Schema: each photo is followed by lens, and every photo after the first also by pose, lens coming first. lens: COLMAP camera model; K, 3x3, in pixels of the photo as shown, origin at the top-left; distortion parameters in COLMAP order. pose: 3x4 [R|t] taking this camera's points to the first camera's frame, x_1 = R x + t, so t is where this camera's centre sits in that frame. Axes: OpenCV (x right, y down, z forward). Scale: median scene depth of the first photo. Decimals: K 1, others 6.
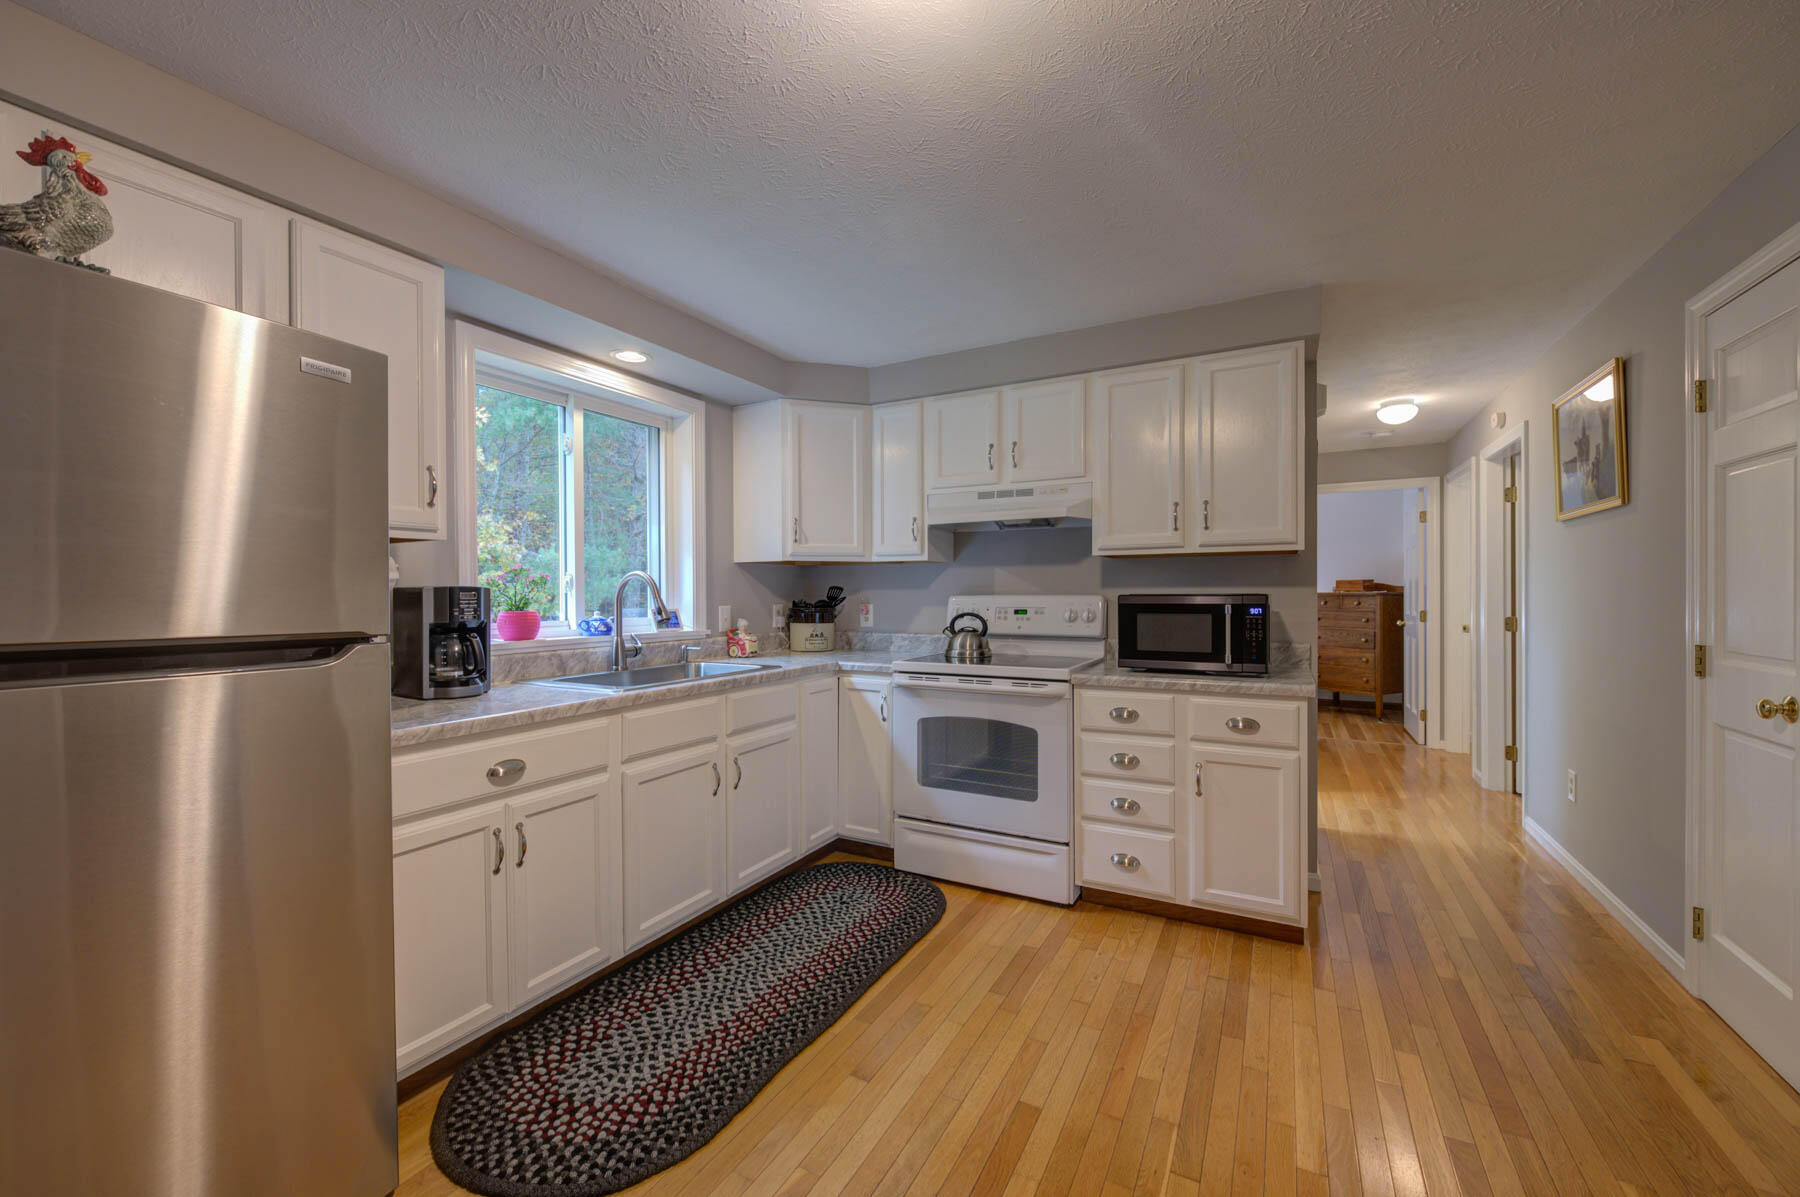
lens RADIAL K [[710.8, 0, 900.5], [0, 710.8, 596.5], [0, 0, 1]] dist [-0.001780, -0.001015]
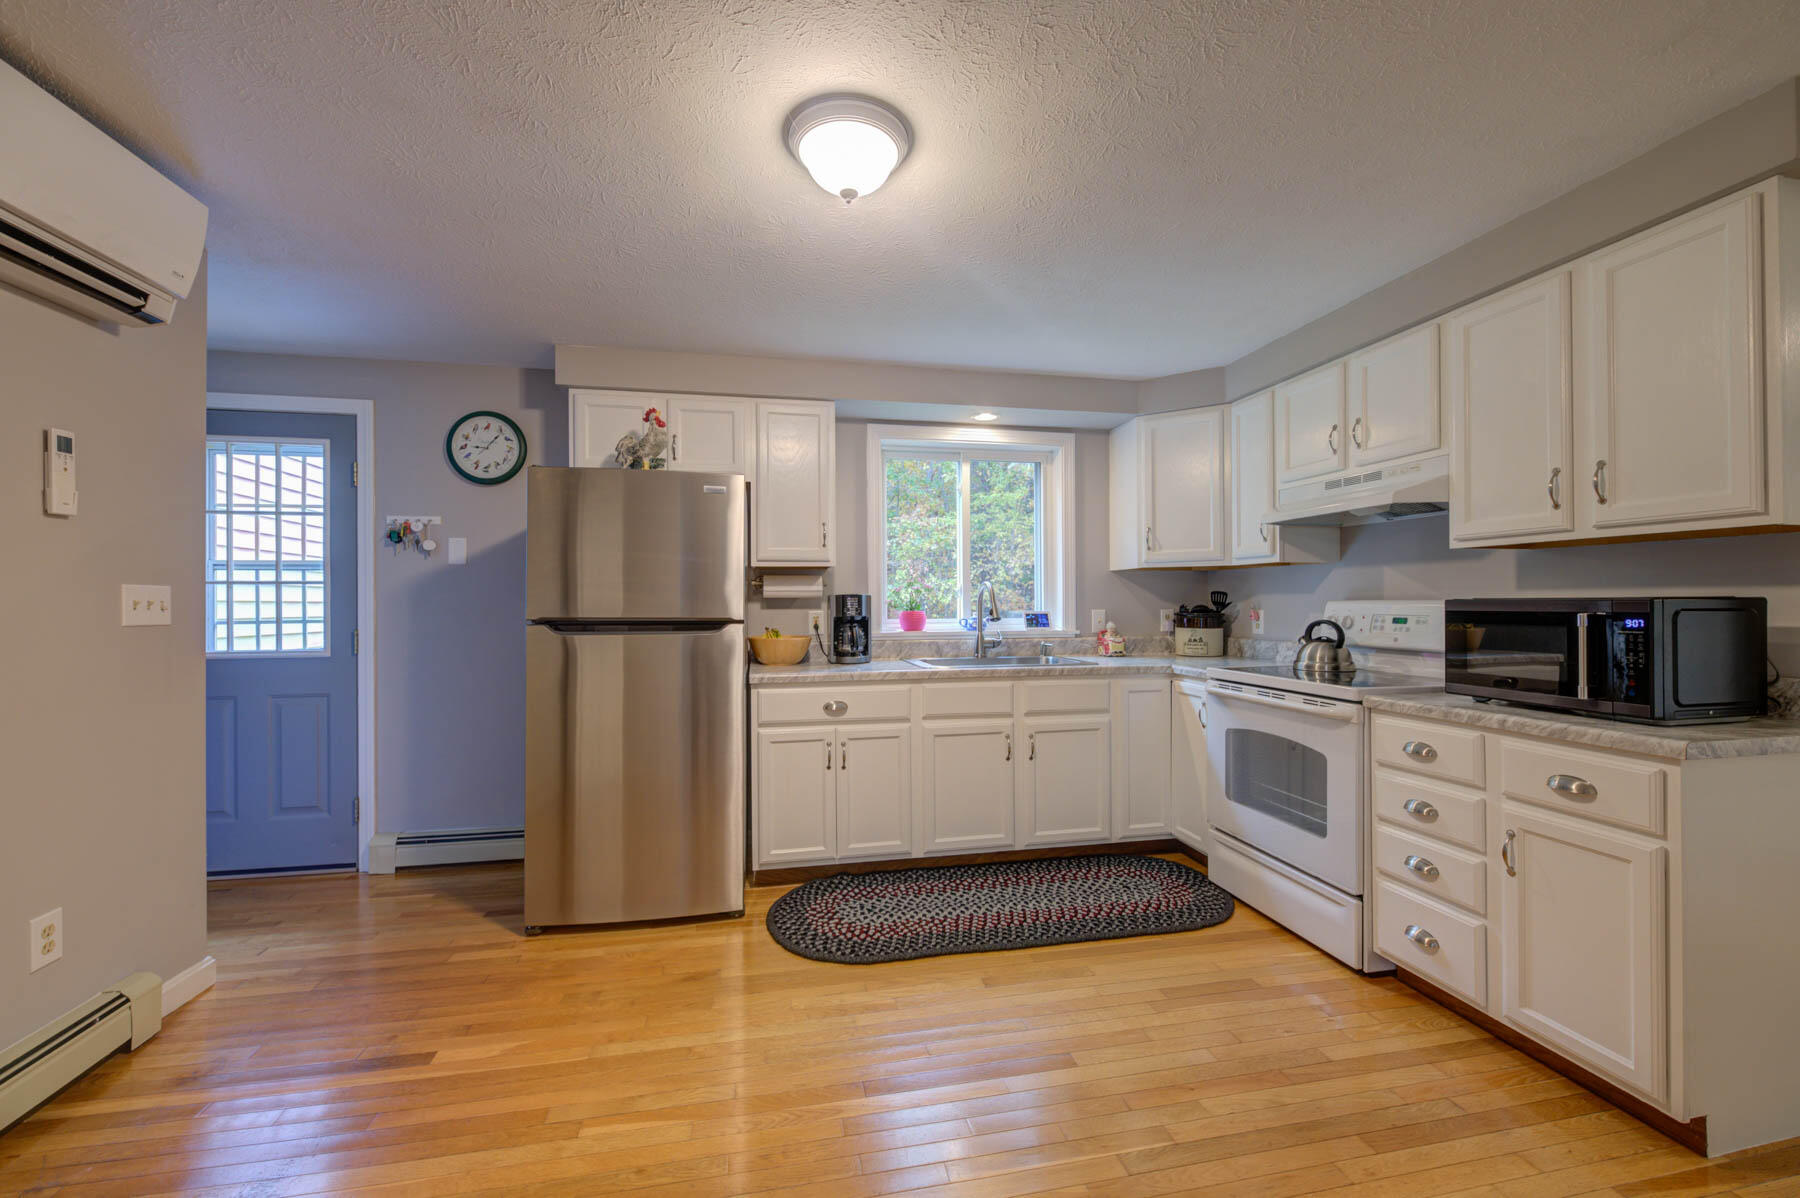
lens RADIAL K [[710.8, 0, 897.0], [0, 710.8, 598.6], [0, 0, 1]] dist [-0.001780, -0.001015]
pose [[0.637805, -0.002080, -0.770195, 0.502538], [-0.001733, 0.999990, -0.004135, 0.001062], [0.770196, 0.003973, 0.637795, 0.045859]]
